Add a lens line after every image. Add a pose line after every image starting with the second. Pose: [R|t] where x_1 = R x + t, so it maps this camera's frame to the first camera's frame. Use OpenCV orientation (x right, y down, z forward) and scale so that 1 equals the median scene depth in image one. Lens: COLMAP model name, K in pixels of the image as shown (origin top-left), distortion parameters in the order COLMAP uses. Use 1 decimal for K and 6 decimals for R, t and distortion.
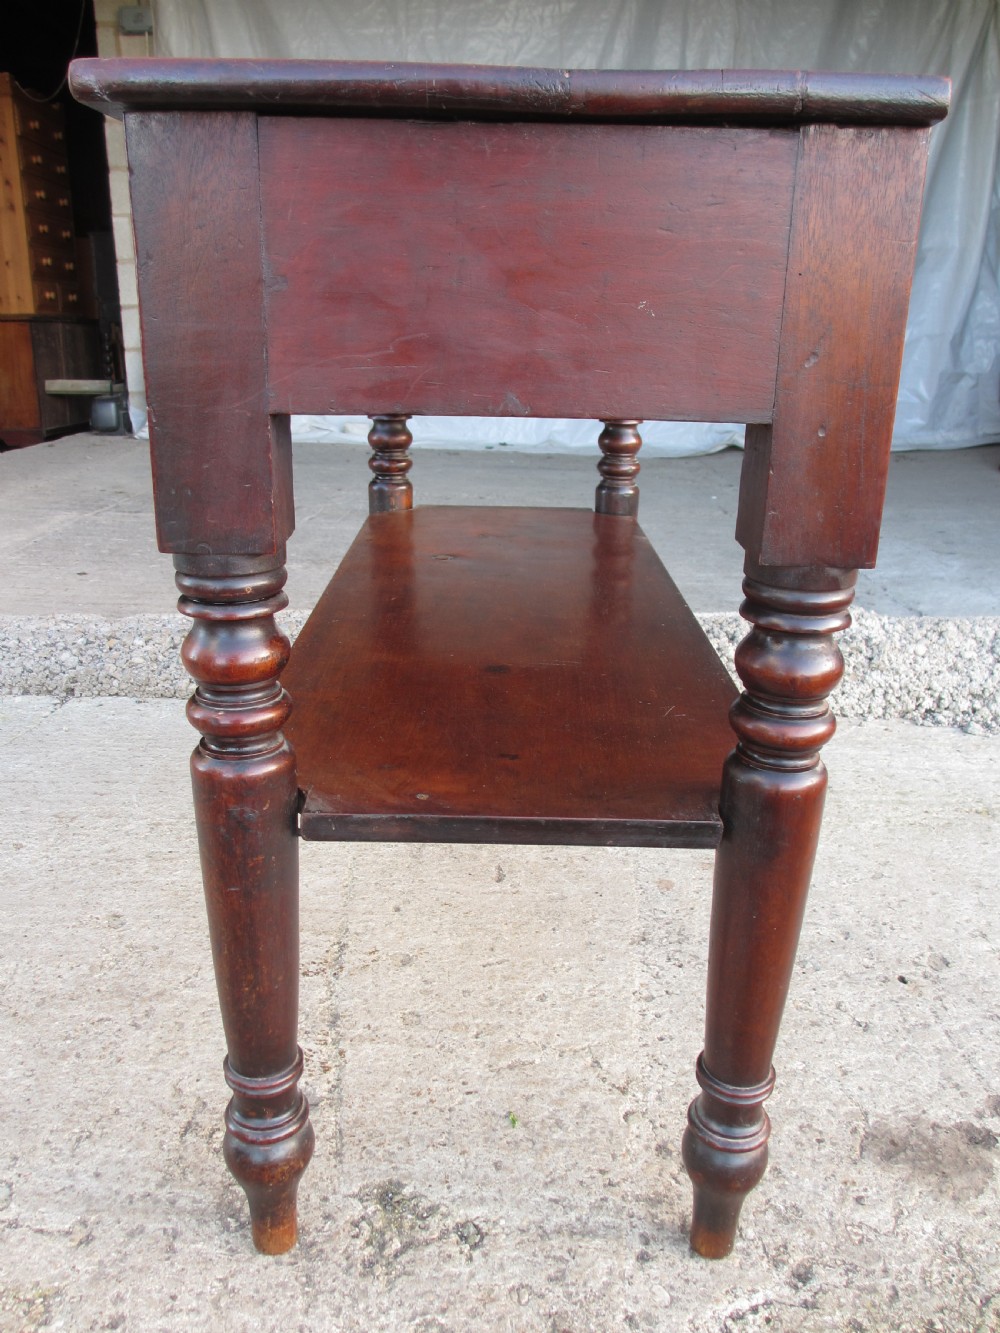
lens RADIAL K [[1116.0, 0, 505.3], [0, 1116.0, 665.8], [0, 0, 1]] dist [-0.056419, 0.020354]
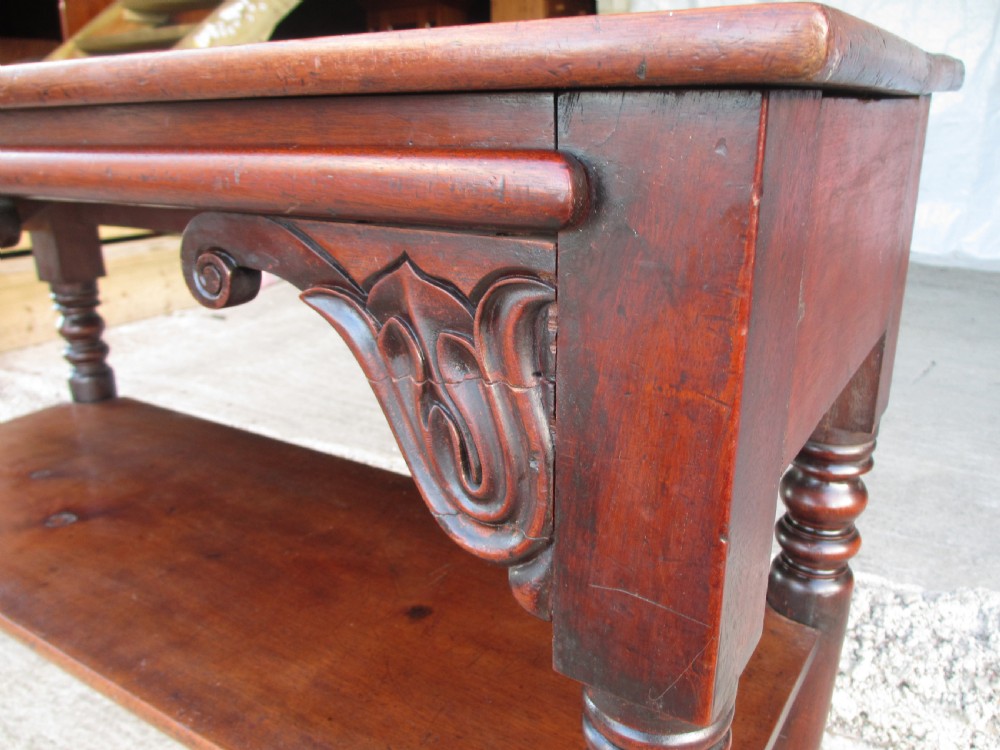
lens RADIAL K [[837.2, 0, 501.3], [0, 837.2, 370.6], [0, 0, 1]] dist [-0.056419, 0.020354]
pose [[0.847324, 0.132763, -0.514214, 0.420040], [-0.132264, 0.990494, 0.037785, -0.272731], [0.514343, 0.035996, 0.856829, 0.602190]]
